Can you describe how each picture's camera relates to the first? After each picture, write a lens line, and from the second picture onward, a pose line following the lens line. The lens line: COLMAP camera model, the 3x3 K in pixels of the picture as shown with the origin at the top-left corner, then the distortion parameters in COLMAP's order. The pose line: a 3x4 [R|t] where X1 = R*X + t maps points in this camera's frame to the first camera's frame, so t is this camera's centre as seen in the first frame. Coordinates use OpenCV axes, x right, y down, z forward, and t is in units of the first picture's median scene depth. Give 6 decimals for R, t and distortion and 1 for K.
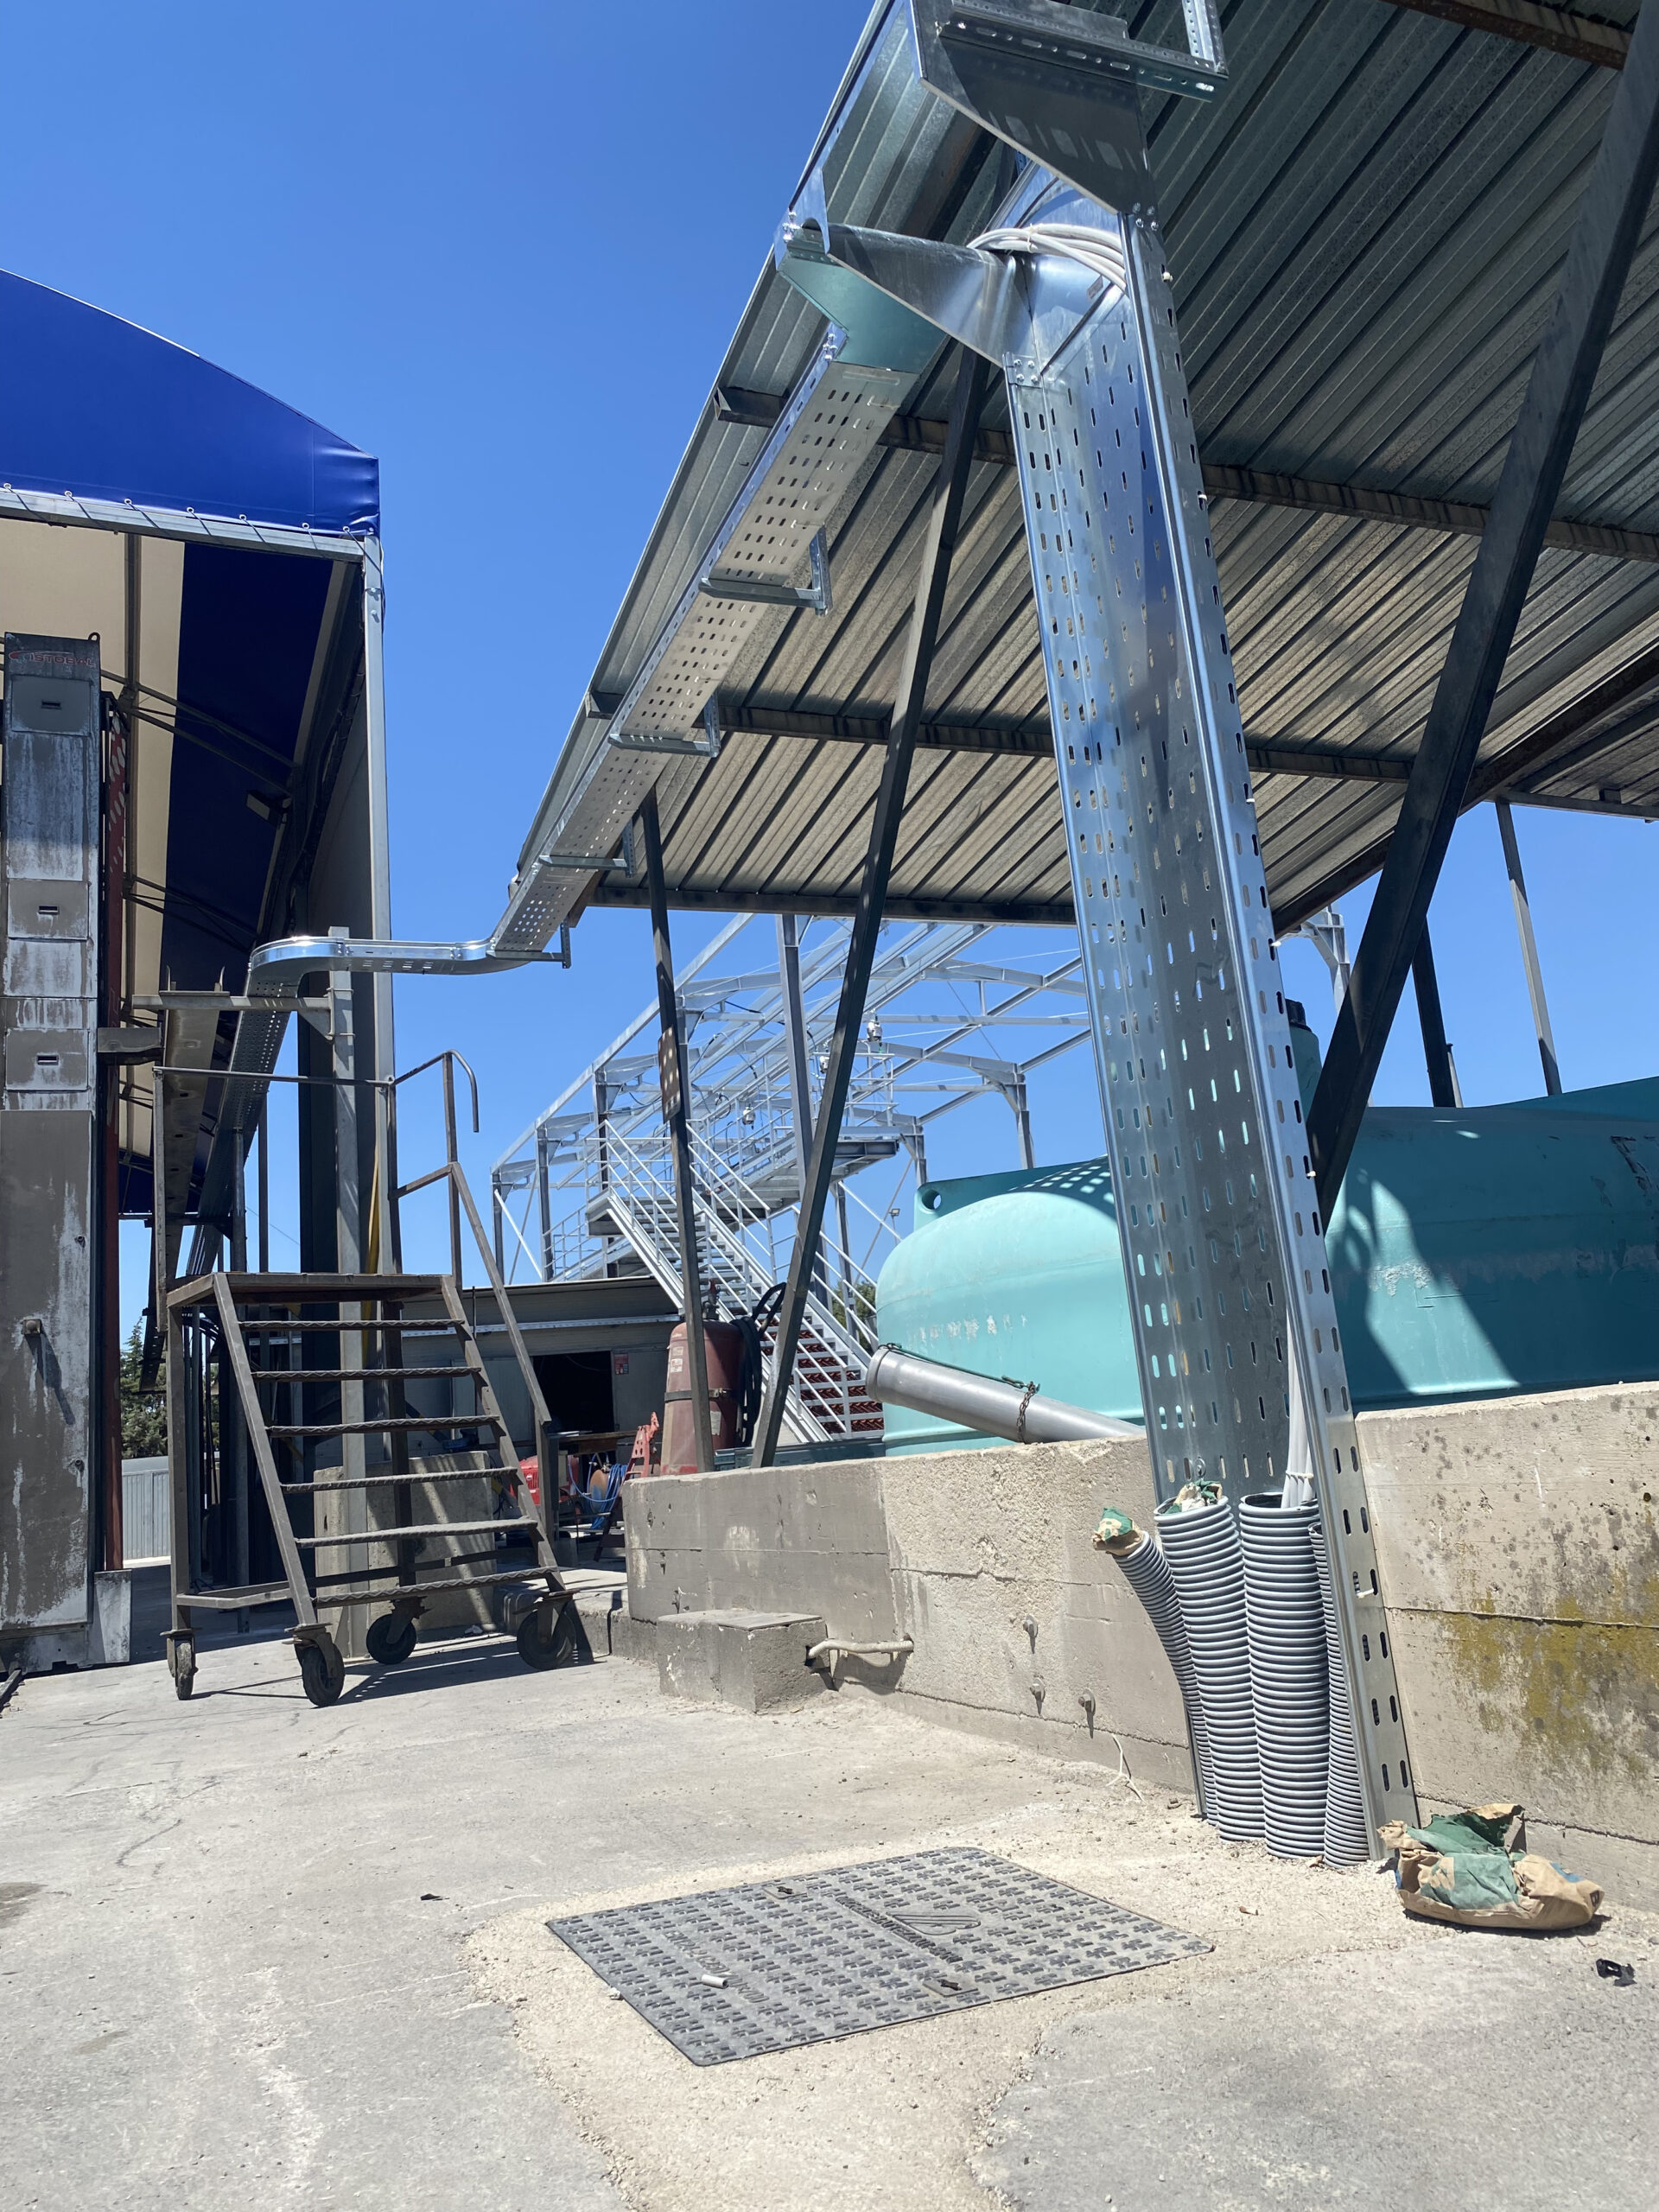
lens RADIAL K [[1698.4, 0, 817.1], [0, 1698.4, 1098.5], [0, 0, 1]] dist [0.014796, 0.006107]
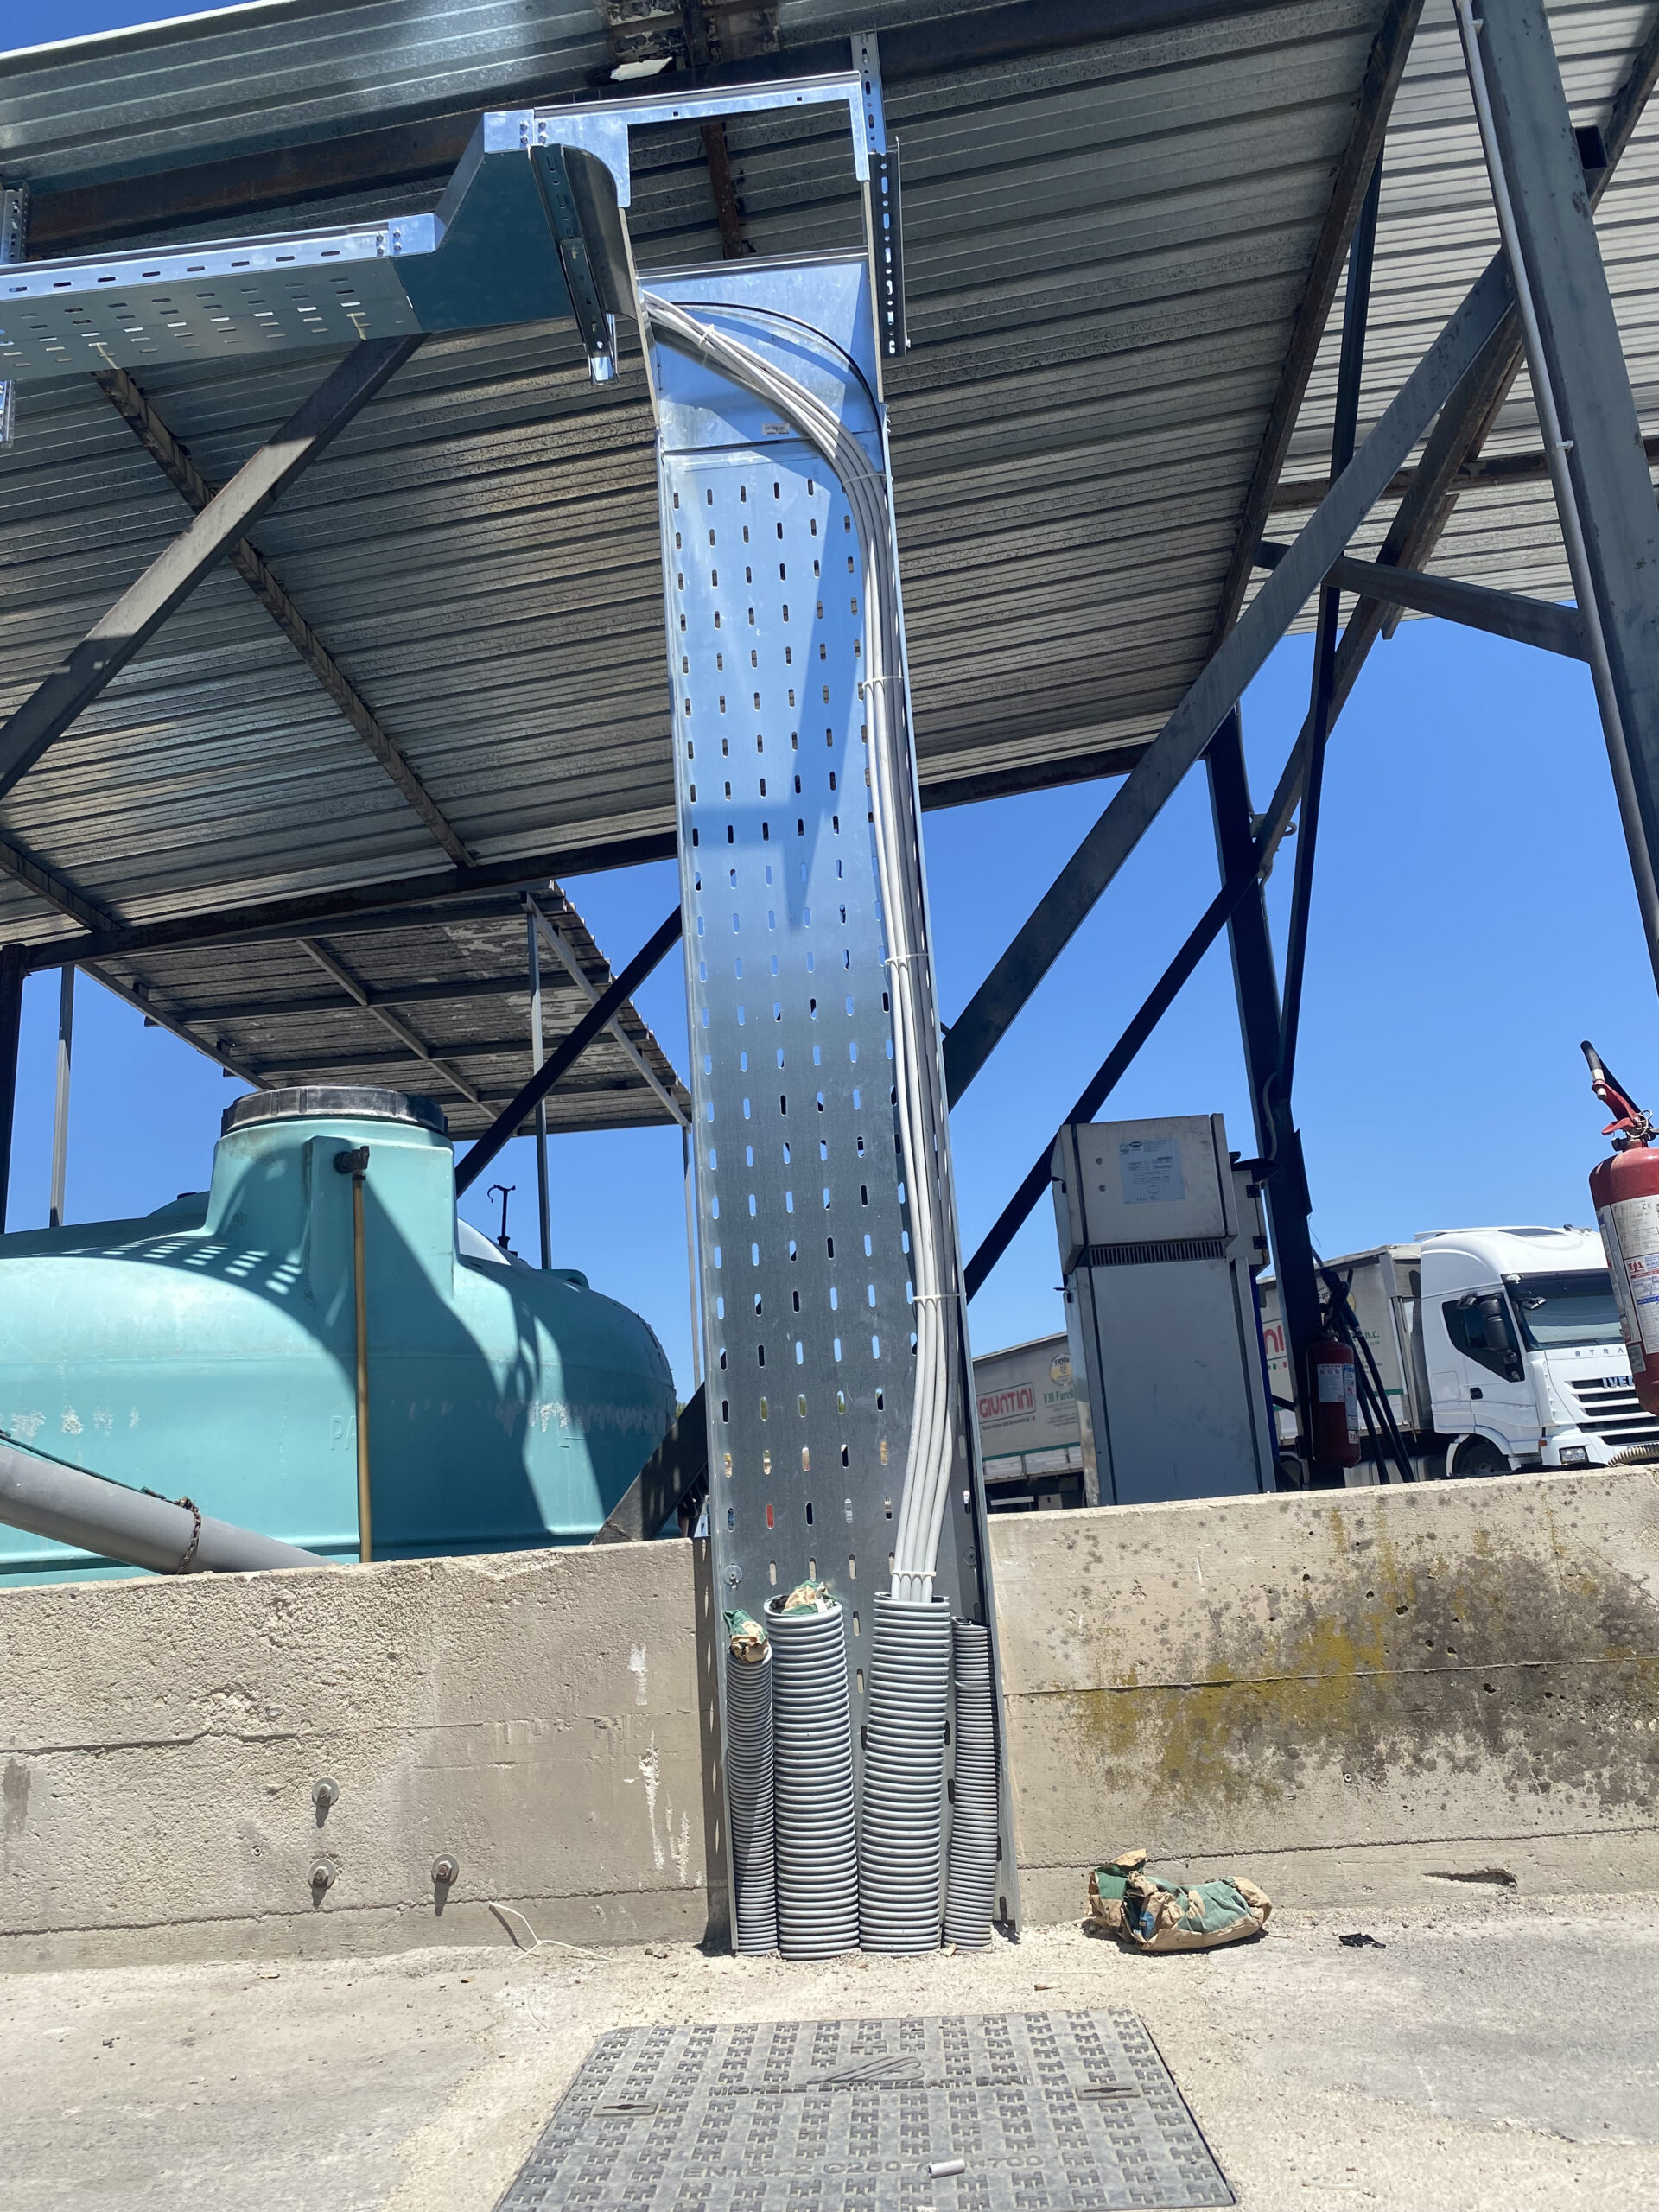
lens RADIAL K [[1698.4, 0, 824.9], [0, 1698.4, 1113.6], [0, 0, 1]] dist [0.014796, 0.006107]
pose [[0.444907, 0.270405, 0.853779, -0.843565], [-0.160571, 0.961966, -0.220996, 0.220072], [-0.881065, -0.038769, 0.471405, 0.659857]]
